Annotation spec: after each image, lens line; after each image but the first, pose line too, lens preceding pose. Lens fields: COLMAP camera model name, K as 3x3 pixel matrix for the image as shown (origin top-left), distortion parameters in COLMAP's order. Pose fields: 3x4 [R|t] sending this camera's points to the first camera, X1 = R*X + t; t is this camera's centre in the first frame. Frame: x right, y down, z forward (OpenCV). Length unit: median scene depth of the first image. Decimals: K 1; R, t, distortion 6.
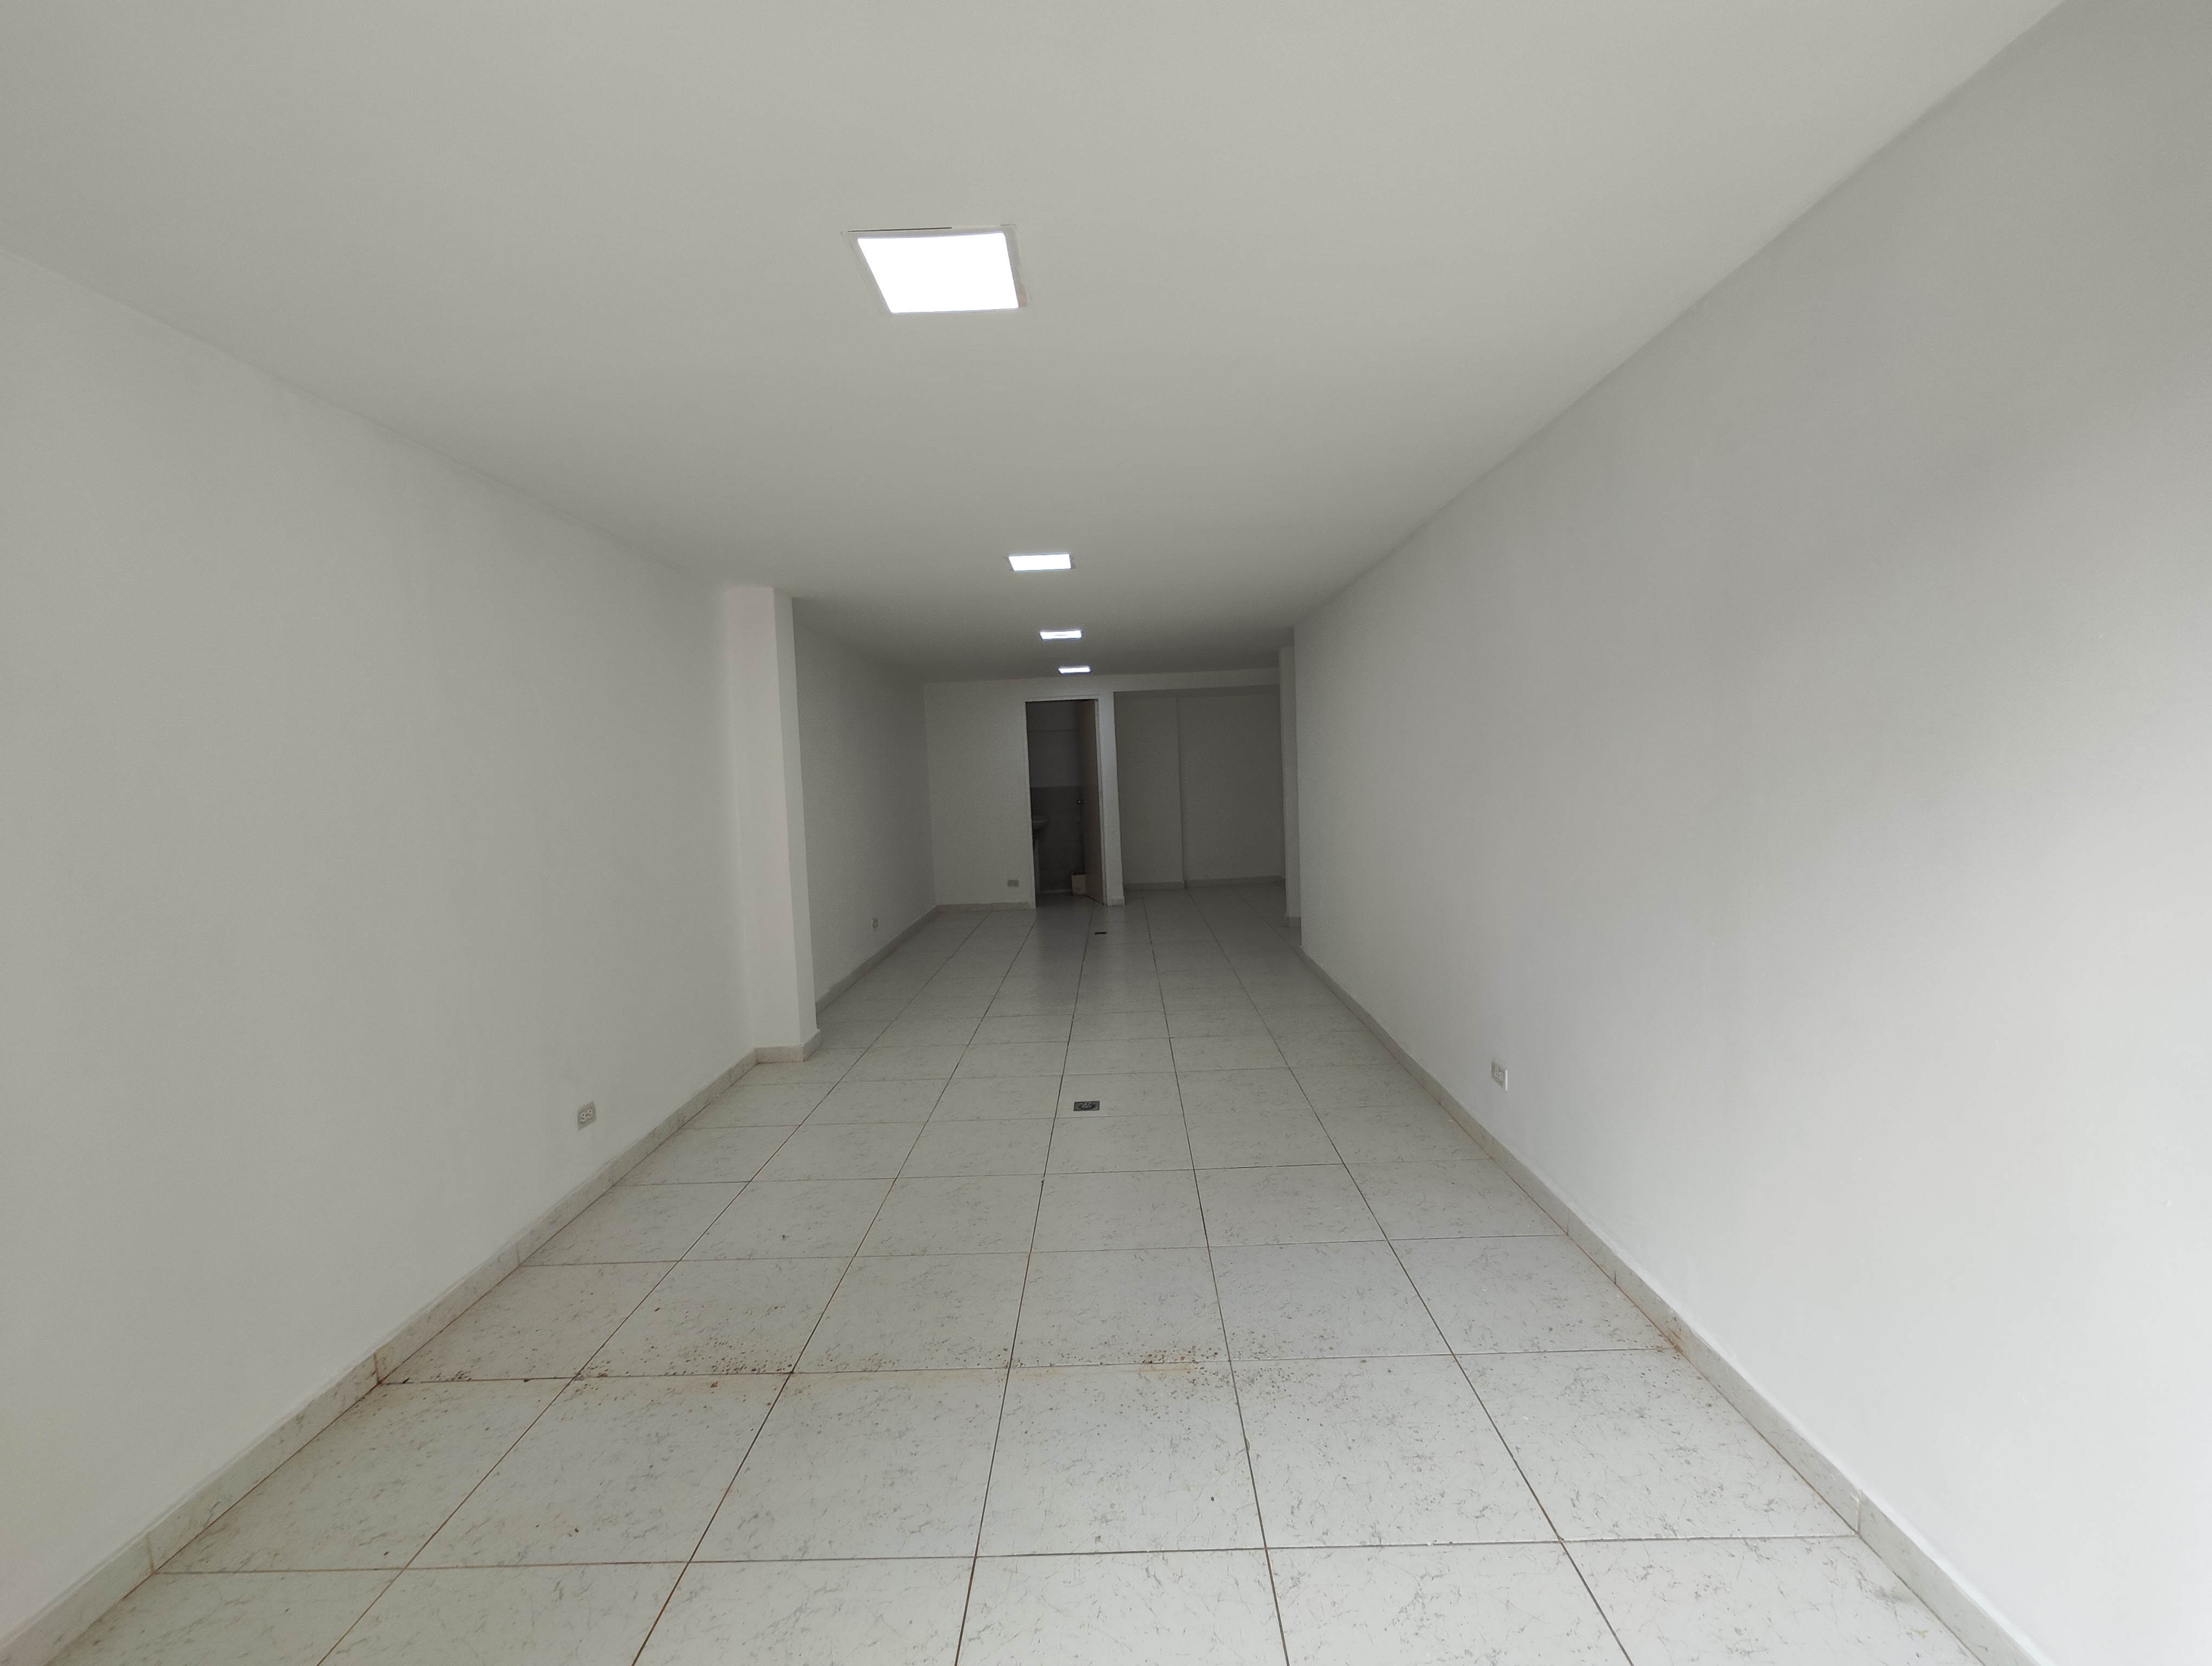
lens RADIAL K [[905.7, 0, 1099.2], [0, 905.7, 831.9], [0, 0, 1]] dist [0.016484, -0.007040]
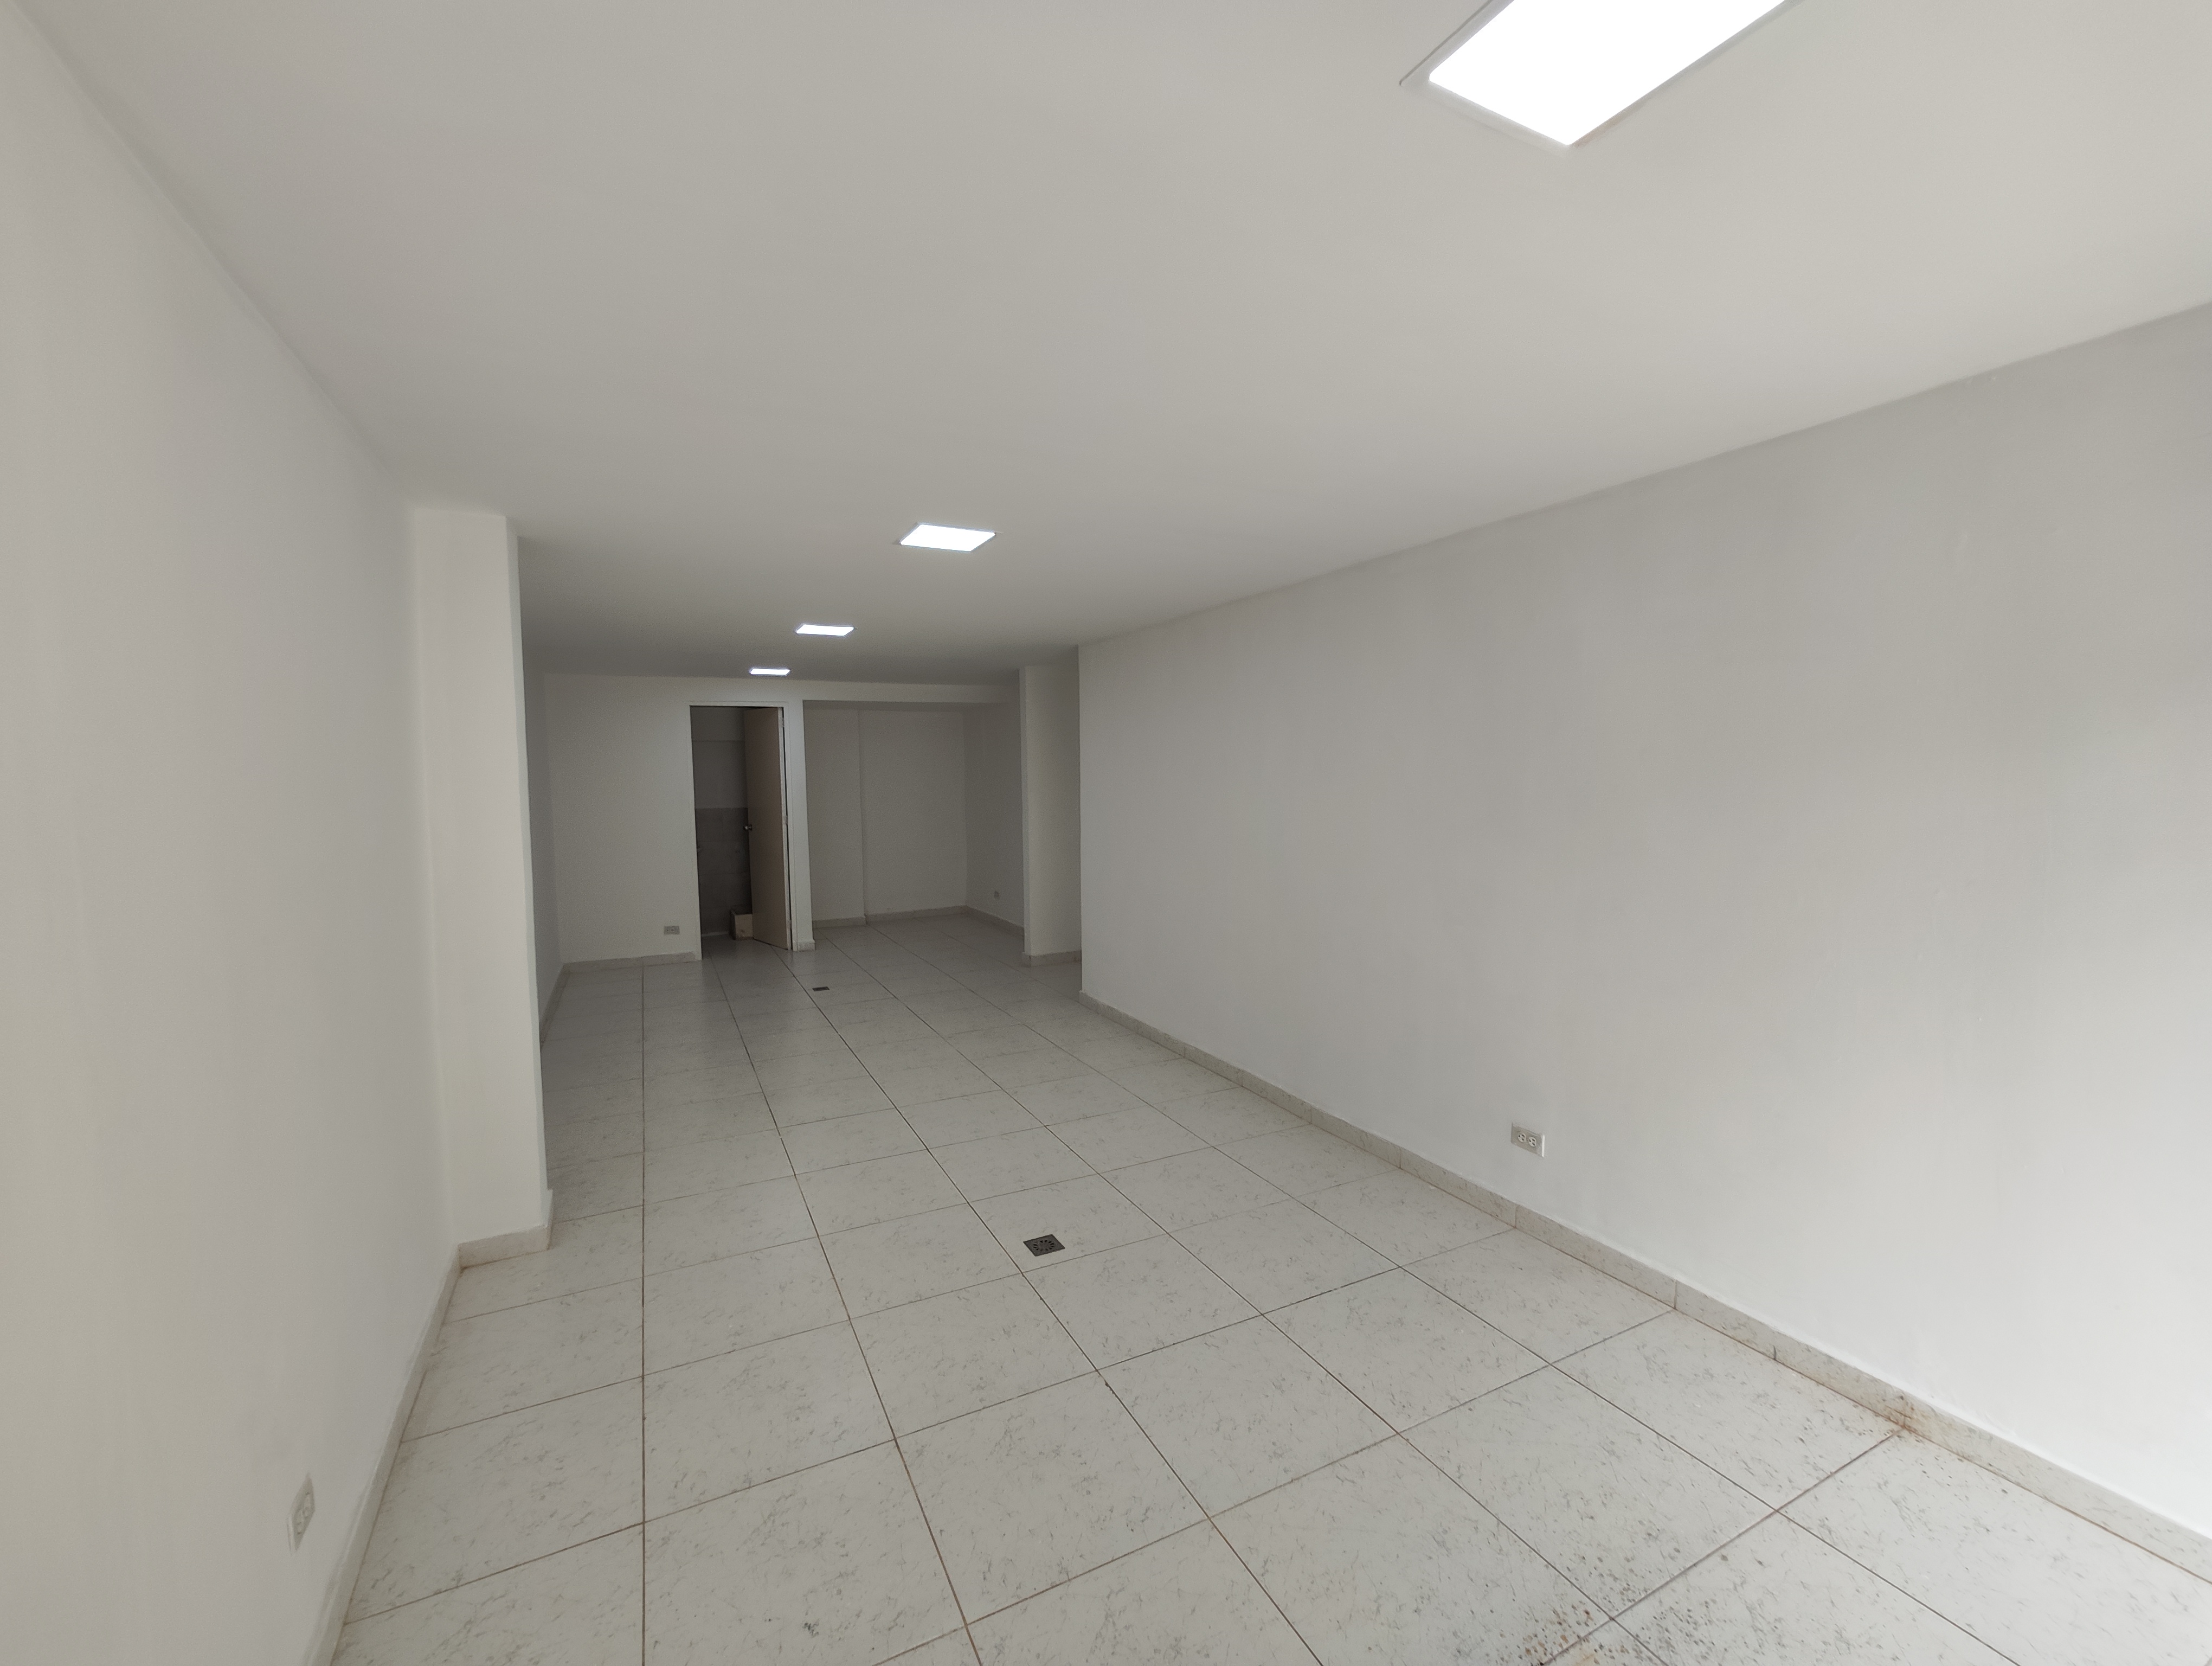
lens RADIAL K [[905.7, 0, 1099.2], [0, 905.7, 831.9], [0, 0, 1]] dist [0.016484, -0.007040]
pose [[0.887268, -0.000034, 0.461254, -0.142328], [0.007611, 0.999865, -0.014567, -0.016990], [-0.461191, 0.016435, 0.887149, 0.122017]]
